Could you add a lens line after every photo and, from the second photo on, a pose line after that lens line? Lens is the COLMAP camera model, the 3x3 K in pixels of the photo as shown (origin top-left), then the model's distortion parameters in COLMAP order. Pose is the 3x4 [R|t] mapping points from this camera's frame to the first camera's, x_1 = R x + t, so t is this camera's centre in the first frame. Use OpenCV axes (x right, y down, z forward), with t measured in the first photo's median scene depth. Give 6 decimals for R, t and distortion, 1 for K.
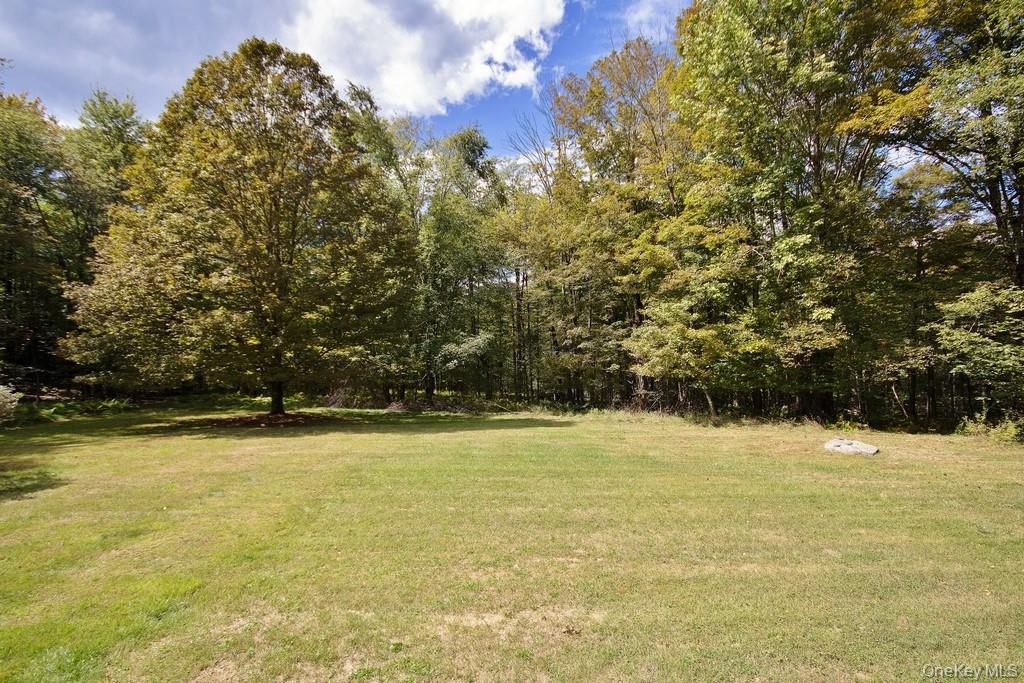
lens RADIAL K [[472.3, 0, 510.5], [0, 472.3, 336.8], [0, 0, 1]] dist [0.001324, 0.000136]
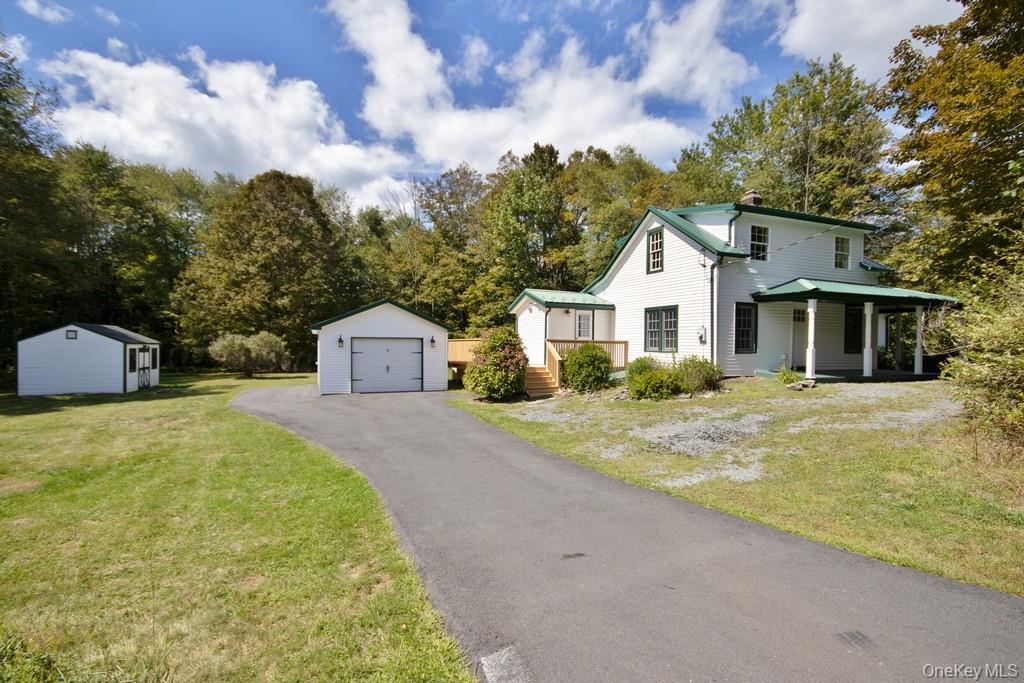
lens RADIAL K [[472.3, 0, 510.7], [0, 472.3, 340.2], [0, 0, 1]] dist [0.001324, 0.000136]
pose [[0.920035, 0.004533, 0.391810, -0.394484], [-0.006668, 0.999969, 0.004086, 0.027090], [-0.391779, -0.006372, 0.920037, -1.062217]]
